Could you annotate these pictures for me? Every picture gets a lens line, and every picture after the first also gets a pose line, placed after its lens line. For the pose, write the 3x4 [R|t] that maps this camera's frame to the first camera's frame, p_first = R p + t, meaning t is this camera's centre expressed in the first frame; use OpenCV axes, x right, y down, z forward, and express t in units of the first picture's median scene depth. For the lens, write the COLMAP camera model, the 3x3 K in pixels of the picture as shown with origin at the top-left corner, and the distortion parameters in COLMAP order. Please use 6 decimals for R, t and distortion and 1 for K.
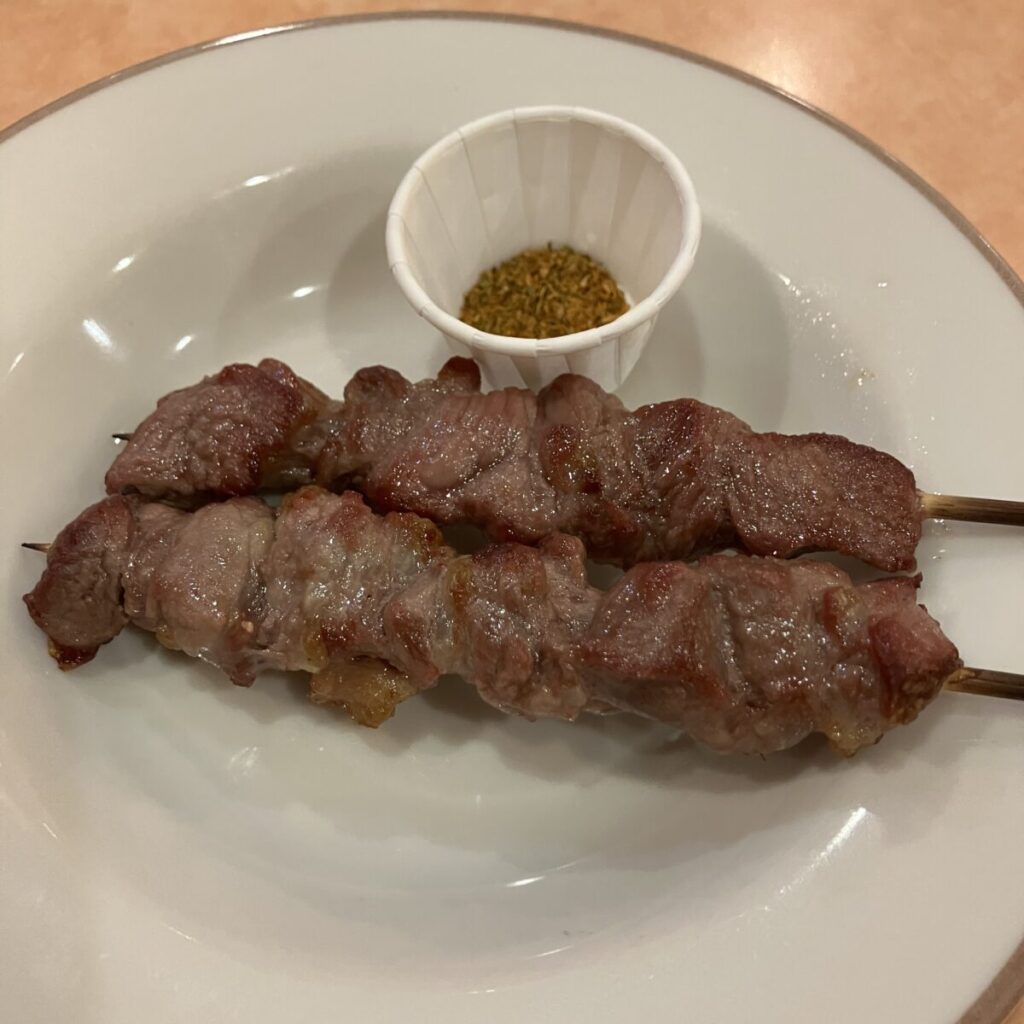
lens RADIAL K [[1127.0, 0, 512.0], [0, 1127.0, 512.0], [0, 0, 1]] dist [-0.063647, -0.015864]
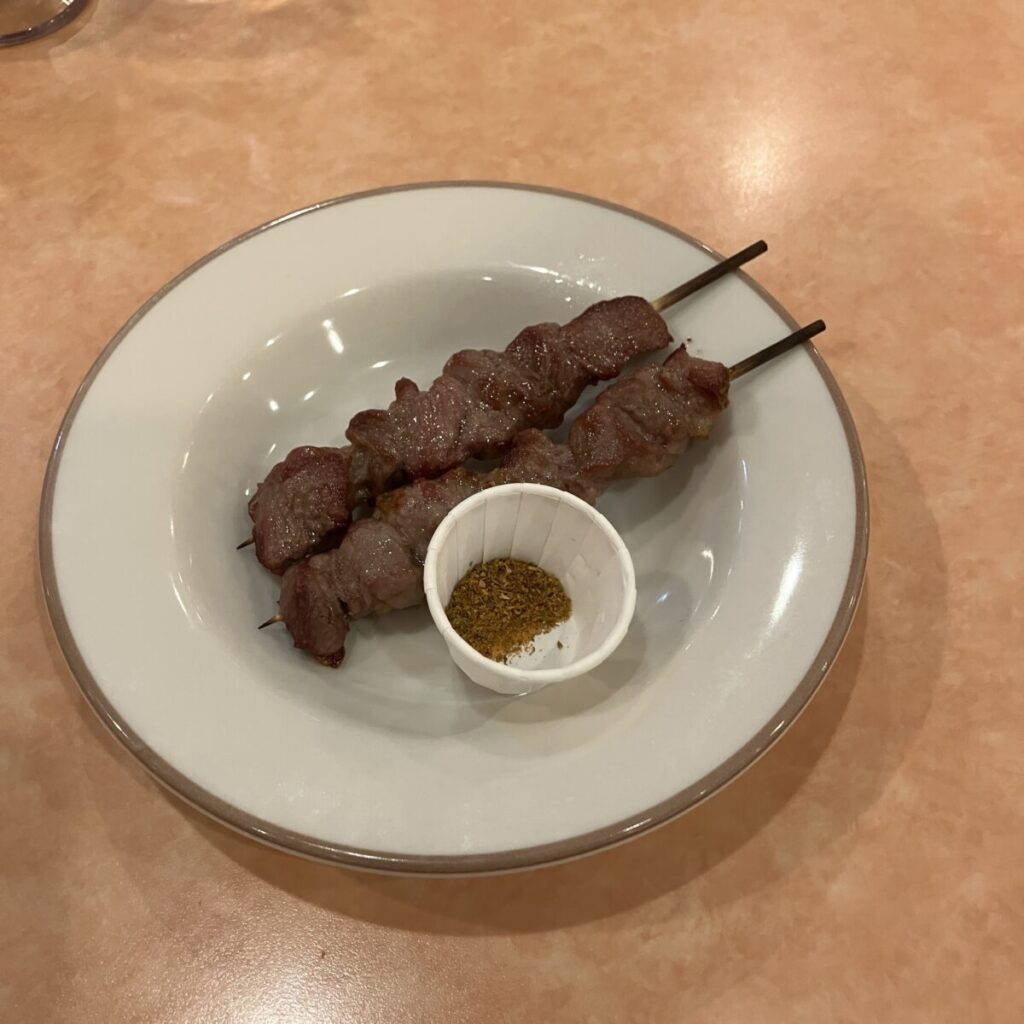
lens RADIAL K [[1127.0, 0, 512.0], [0, 1127.0, 512.0], [0, 0, 1]] dist [-0.063647, -0.015864]
pose [[0.758700, -0.584837, 0.286950, -0.422227], [0.543781, 0.811118, 0.215384, -0.204677], [-0.358715, -0.007374, 0.933418, -0.508599]]
